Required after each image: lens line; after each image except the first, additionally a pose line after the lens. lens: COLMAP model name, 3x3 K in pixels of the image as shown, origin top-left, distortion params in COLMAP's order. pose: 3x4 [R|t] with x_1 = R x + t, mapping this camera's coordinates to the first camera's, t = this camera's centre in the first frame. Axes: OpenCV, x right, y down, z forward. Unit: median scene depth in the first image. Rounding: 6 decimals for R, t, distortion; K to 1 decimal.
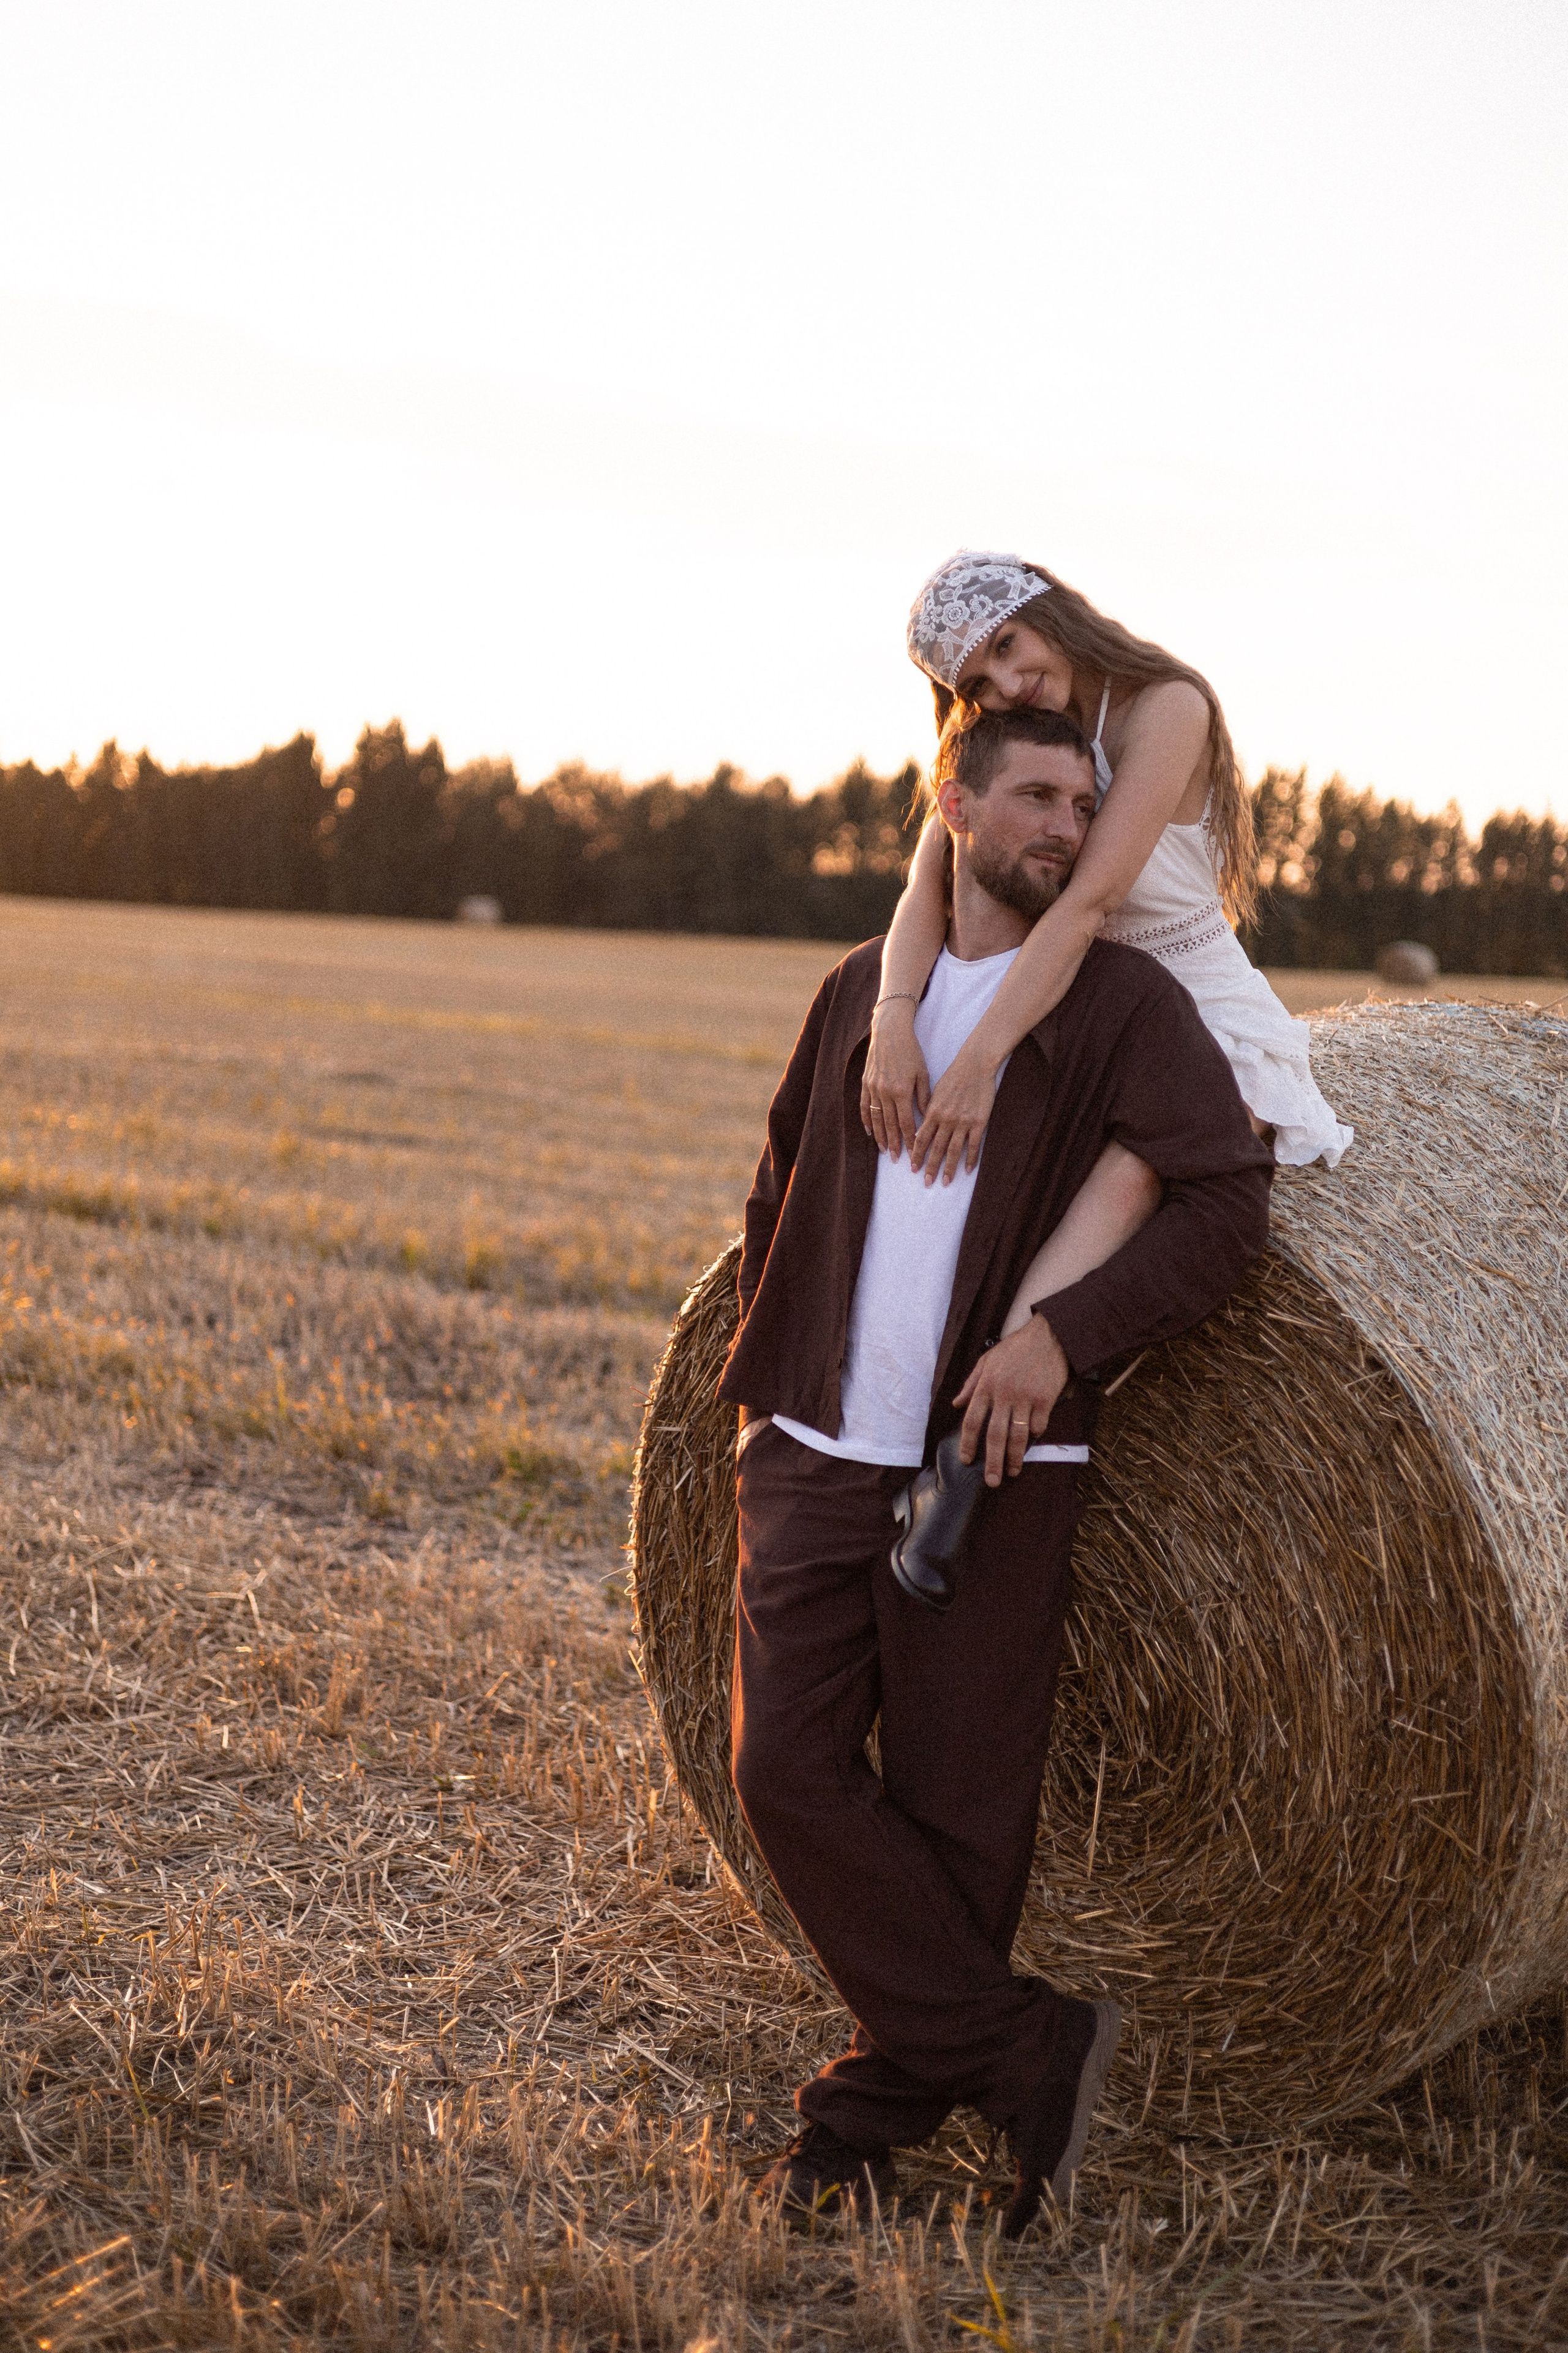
lens RADIAL K [[3436.9, 0, 784.0], [0, 3436.9, 1176.5], [0, 0, 1]] dist [0.056552, -0.127140]
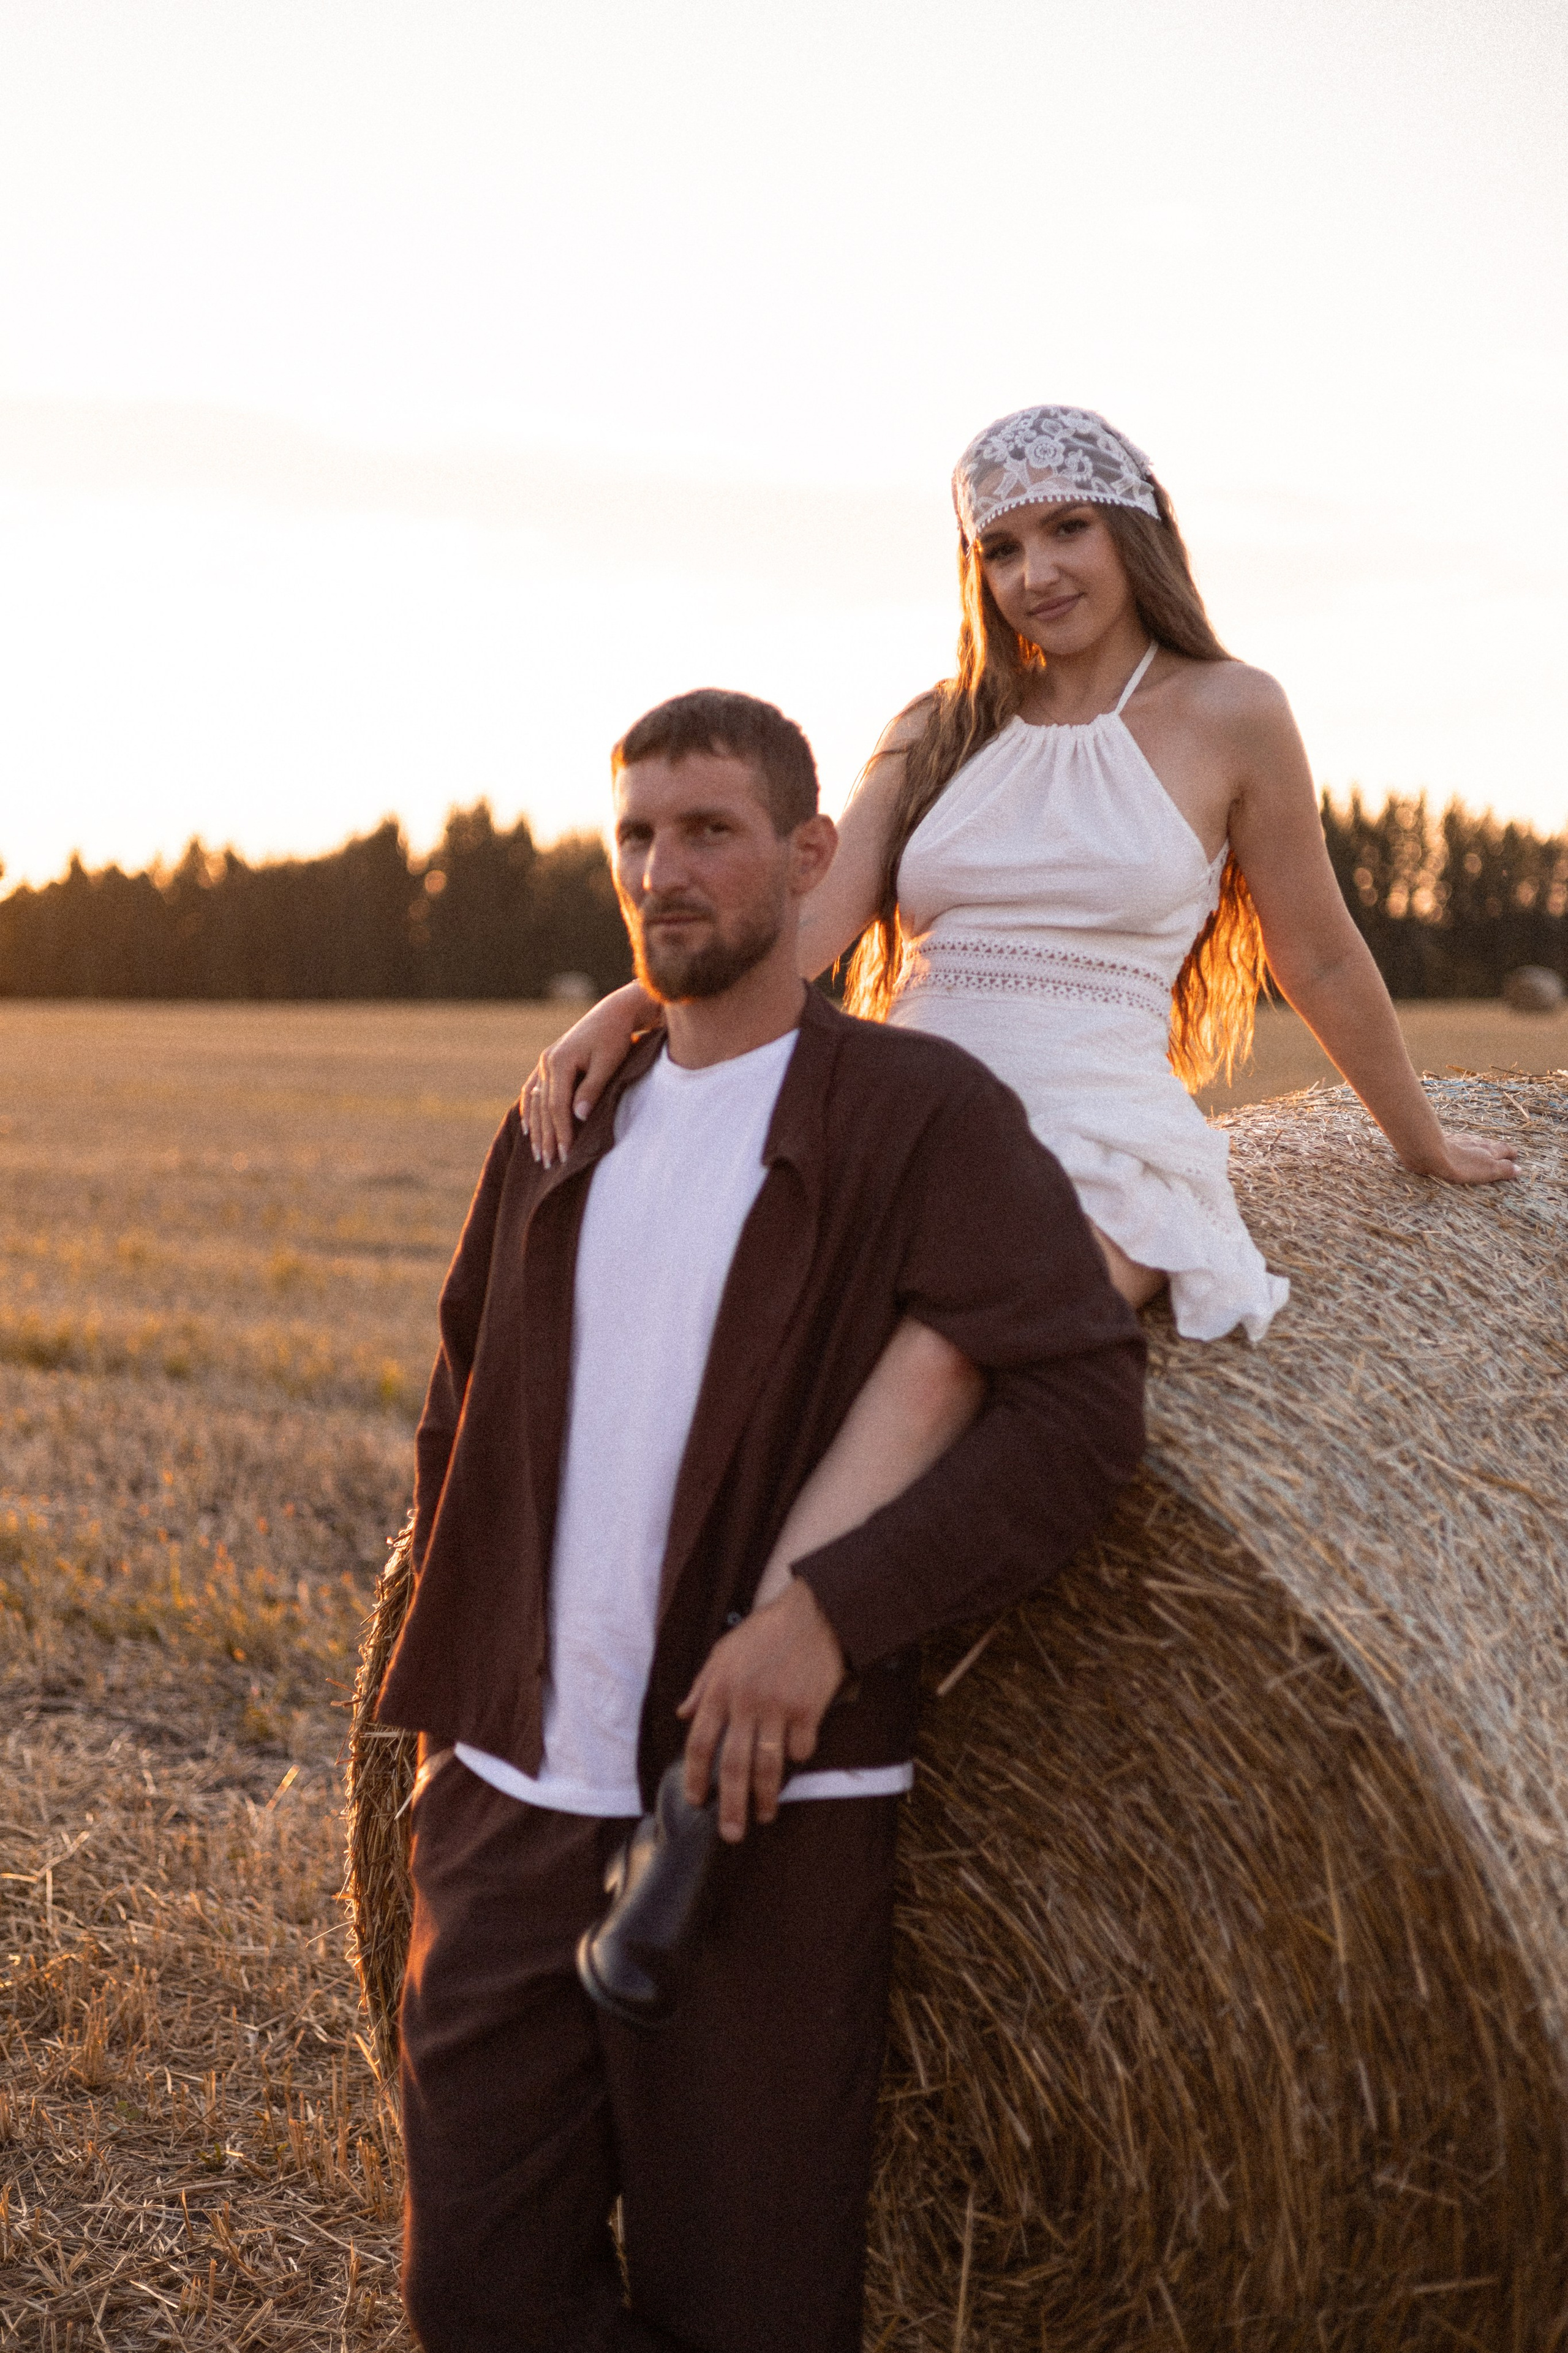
lens RADIAL K [[3436.9, 0, 784.0], [0, 3436.9, 1176.5], [0, 0, 1]] dist [0.056552, -0.127140]
pose [[0.997588, -0.054651, -0.042795, 0.096938], [0.053884, 0.998369, -0.018891, -0.027784], [0.043757, 0.016539, 0.998905, 0.309625]]
